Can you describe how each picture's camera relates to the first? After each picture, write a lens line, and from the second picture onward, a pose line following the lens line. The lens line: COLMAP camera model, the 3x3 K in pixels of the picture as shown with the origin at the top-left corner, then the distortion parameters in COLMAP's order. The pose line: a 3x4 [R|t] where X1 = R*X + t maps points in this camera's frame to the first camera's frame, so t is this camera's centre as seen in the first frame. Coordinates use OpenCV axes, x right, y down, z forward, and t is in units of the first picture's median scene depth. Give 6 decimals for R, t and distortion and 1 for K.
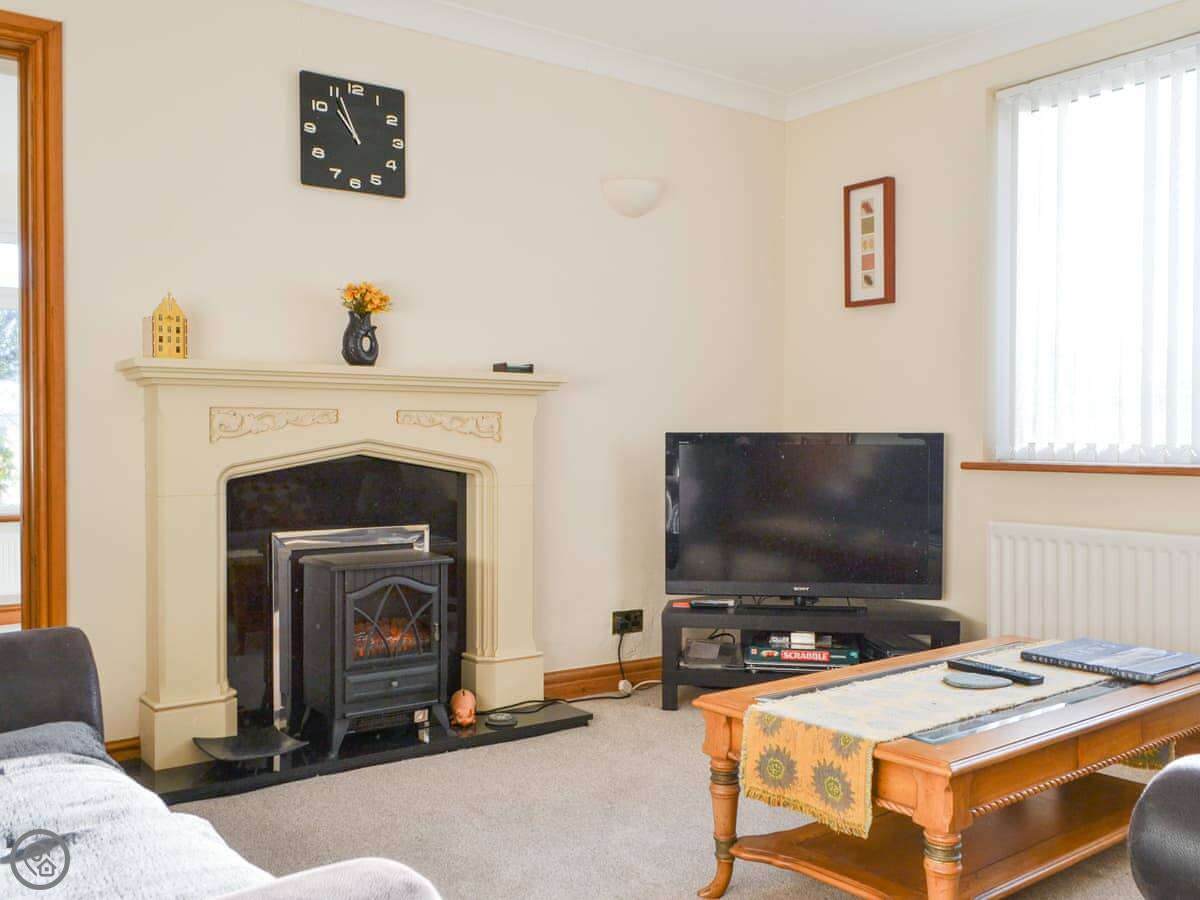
lens RADIAL K [[1140.2, 0, 600.4], [0, 1140.2, 446.2], [0, 0, 1]] dist [0.001028, 0.000000]
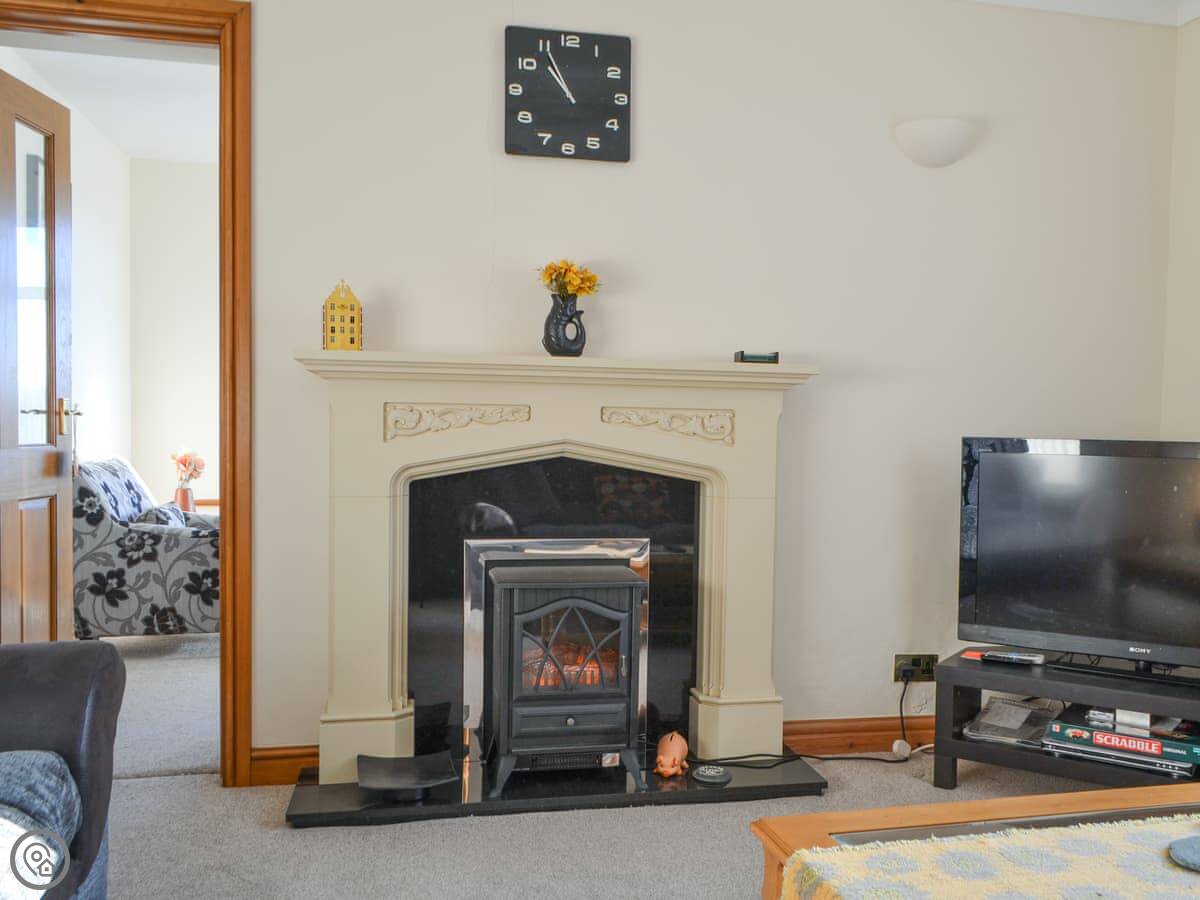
lens RADIAL K [[1140.2, 0, 614.8], [0, 1140.2, 466.1], [0, 0, 1]] dist [0.001028, 0.000000]
pose [[0.912618, 0.030814, -0.407650, 0.185394], [-0.019820, 0.999318, 0.031166, -0.013433], [0.408333, -0.020363, 0.912606, 0.205452]]
